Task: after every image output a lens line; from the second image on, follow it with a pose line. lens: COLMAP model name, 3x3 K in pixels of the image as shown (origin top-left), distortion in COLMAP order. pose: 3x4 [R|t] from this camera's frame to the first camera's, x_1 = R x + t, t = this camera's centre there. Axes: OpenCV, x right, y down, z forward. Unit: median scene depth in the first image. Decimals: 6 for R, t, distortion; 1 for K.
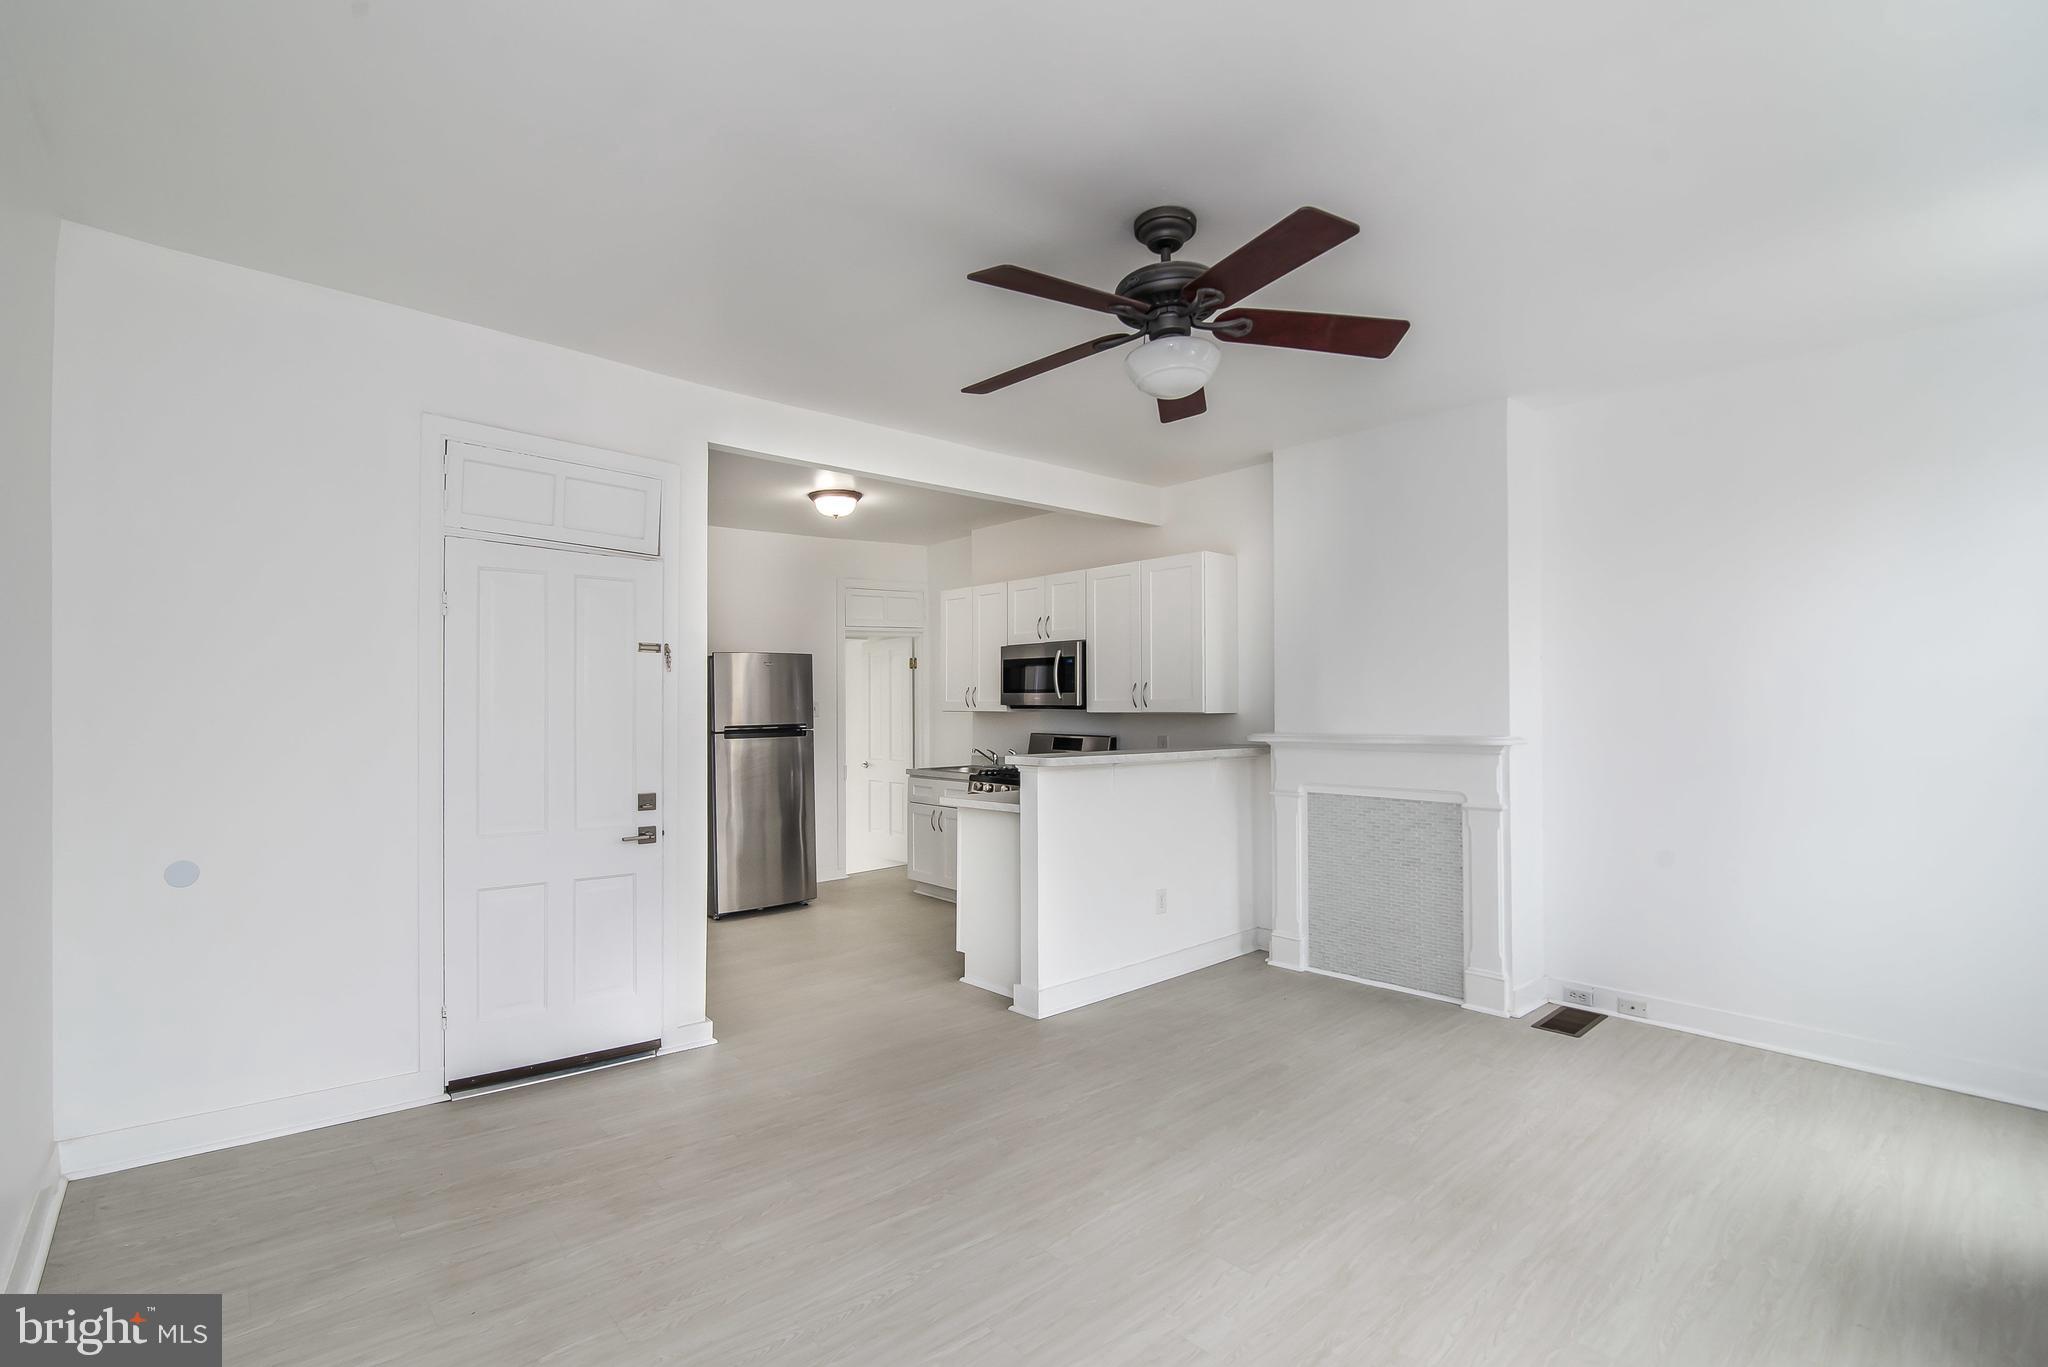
lens RADIAL K [[949.5, 0, 1046.3], [0, 949.5, 675.1], [0, 0, 1]] dist [0.008802, 0.002380]
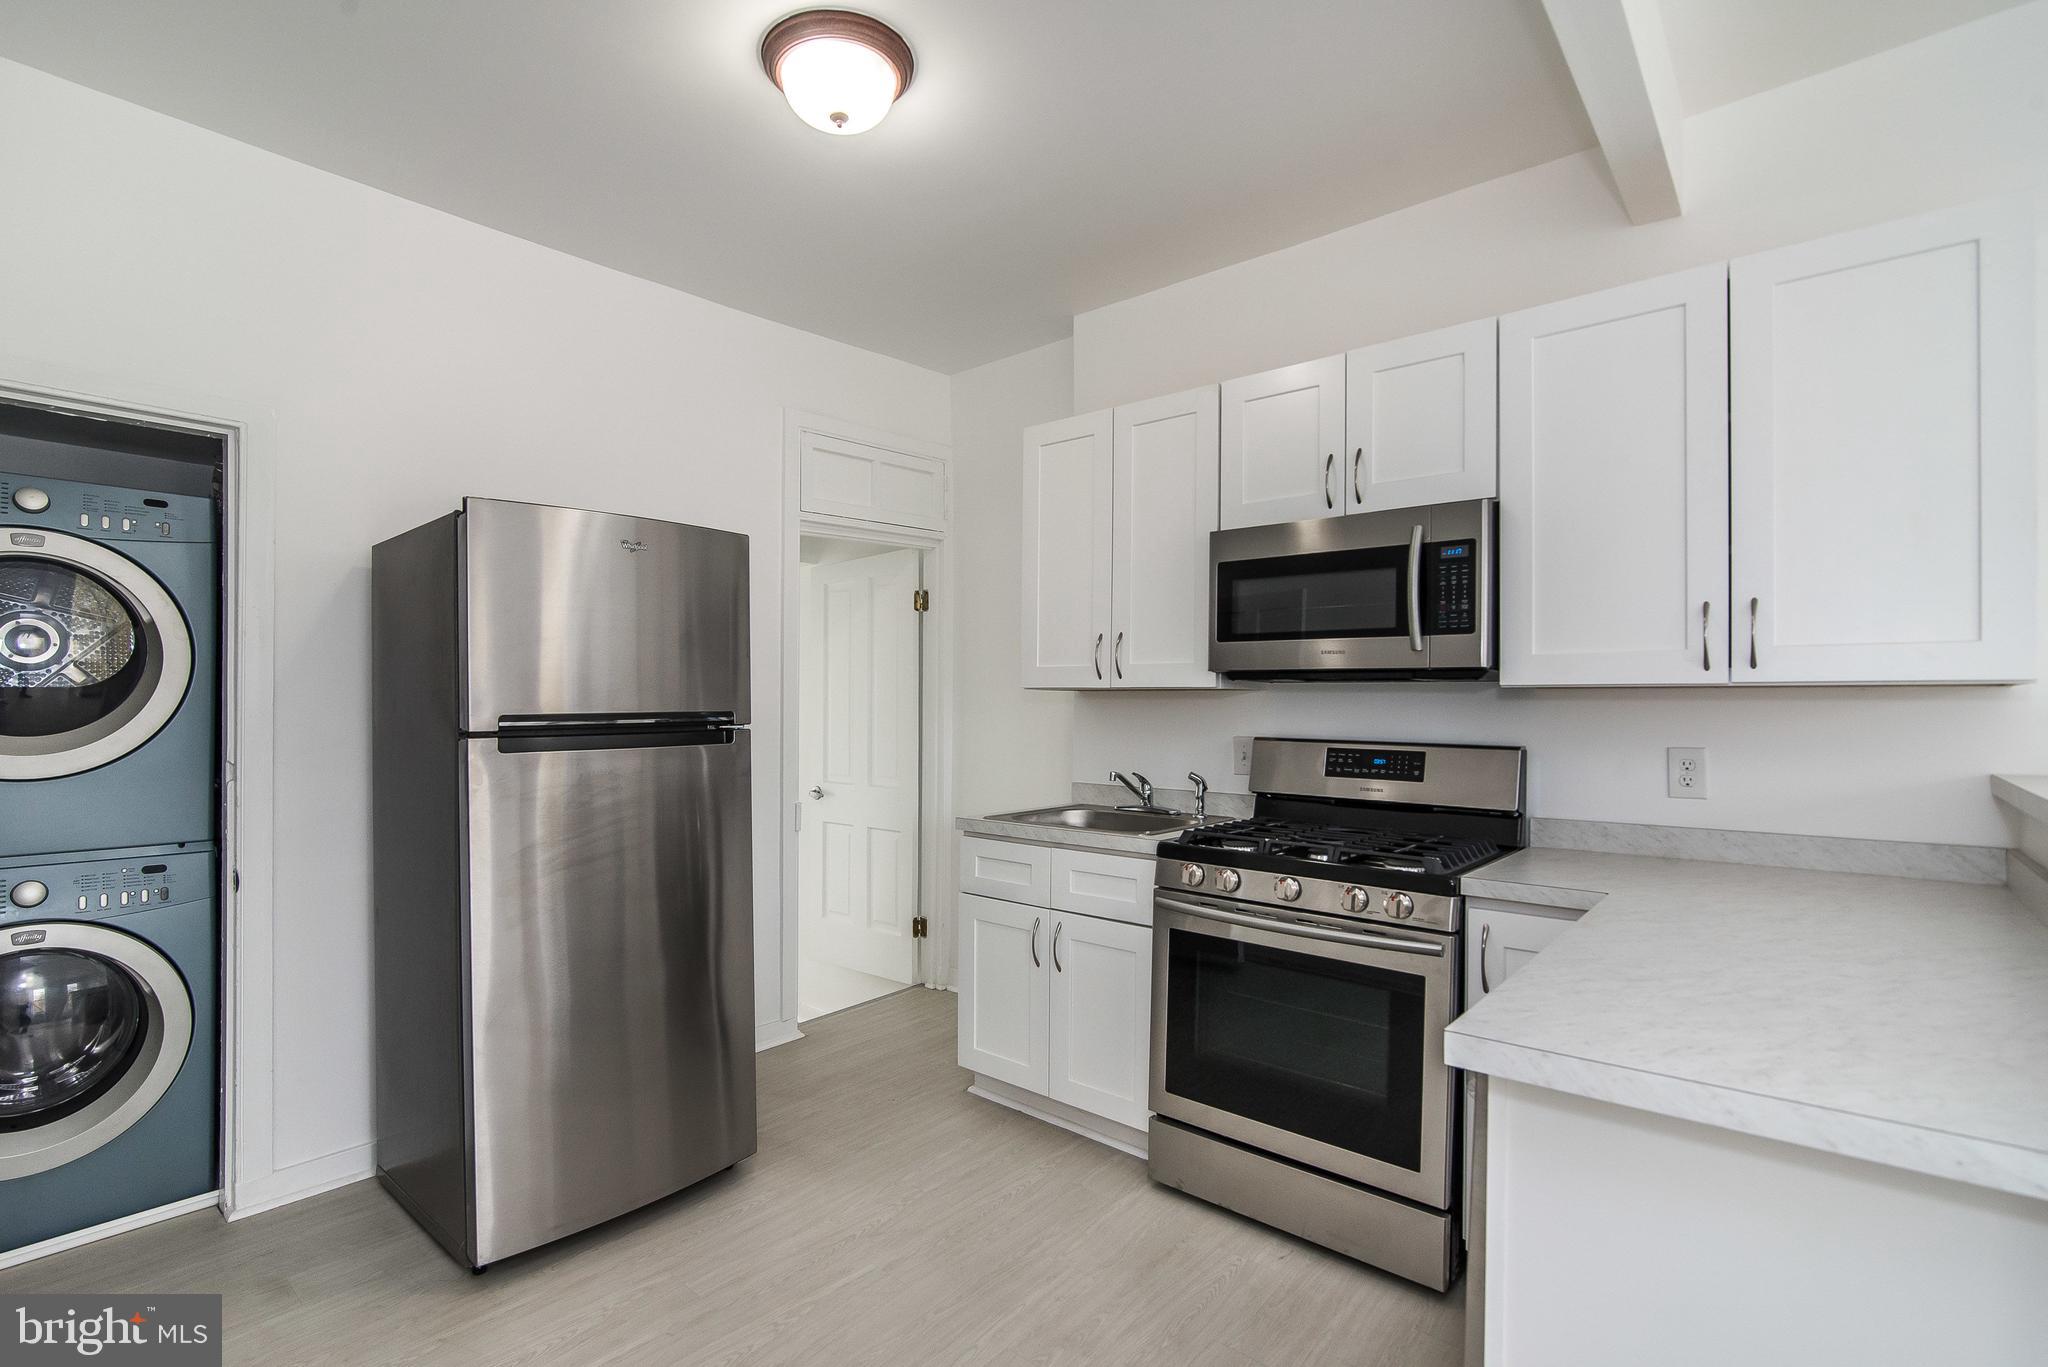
lens RADIAL K [[949.5, 0, 1014.0], [0, 949.5, 695.7], [0, 0, 1]] dist [0.008802, 0.002380]
pose [[0.994476, 0.009495, 0.104536, -0.180751], [-0.011816, 0.999697, 0.021602, 0.034888], [-0.104299, -0.022718, 0.994287, 0.602870]]
